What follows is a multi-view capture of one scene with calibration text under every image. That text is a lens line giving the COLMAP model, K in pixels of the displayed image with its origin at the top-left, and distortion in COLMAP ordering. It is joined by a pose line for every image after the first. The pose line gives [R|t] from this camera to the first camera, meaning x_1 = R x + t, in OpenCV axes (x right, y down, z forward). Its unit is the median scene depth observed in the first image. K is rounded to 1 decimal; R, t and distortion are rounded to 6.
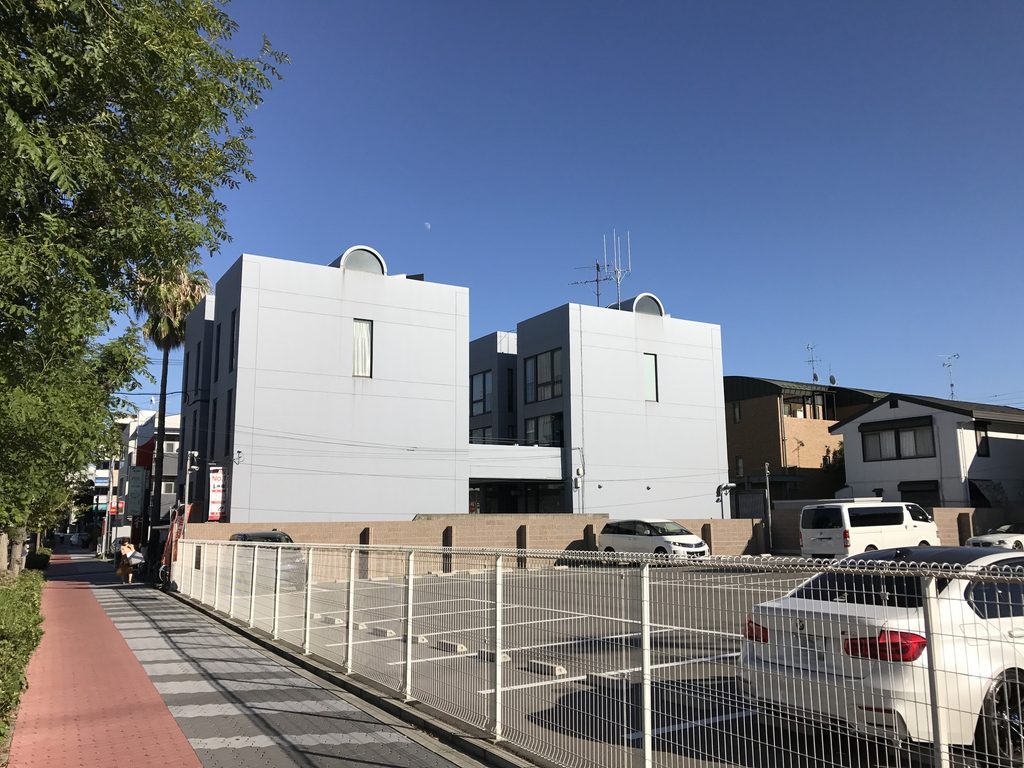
lens RADIAL K [[842.6, 0, 512.9], [0, 842.6, 382.4], [0, 0, 1]] dist [0.033111, -0.032169]
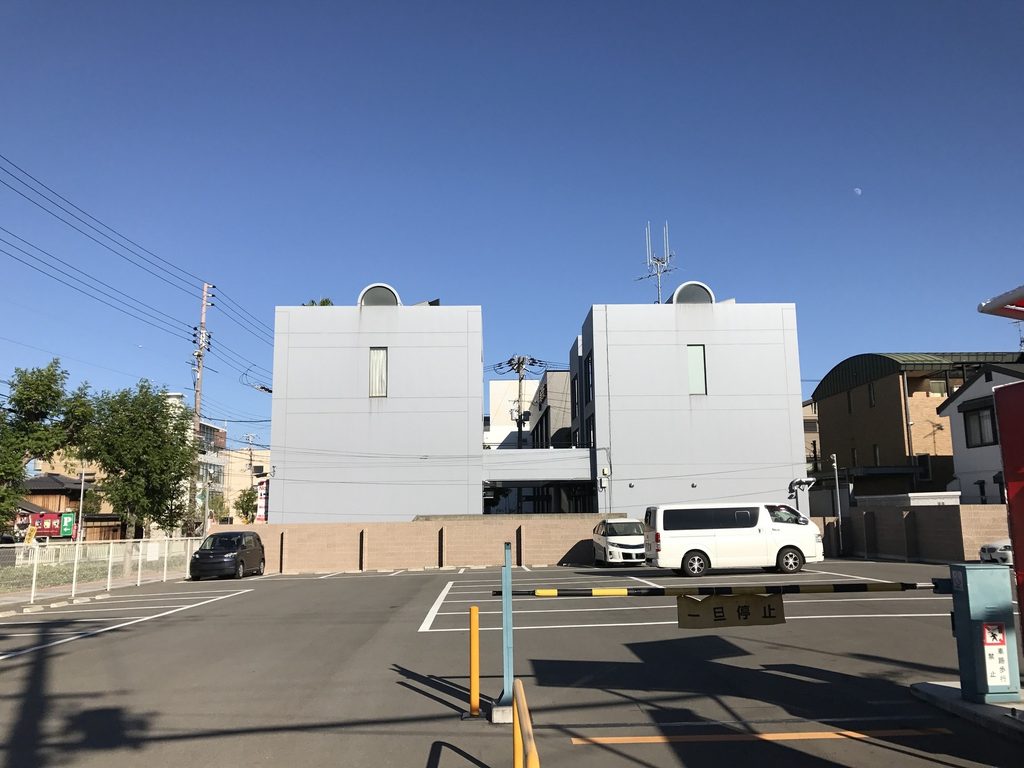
lens RADIAL K [[842.6, 0, 508.7], [0, 842.6, 384.3], [0, 0, 1]] dist [0.033111, -0.032169]
pose [[0.872016, -0.079006, -0.483059, 0.474128], [0.084725, 0.996354, -0.010012, 0.002063], [0.482089, -0.032196, 0.875531, 0.063752]]
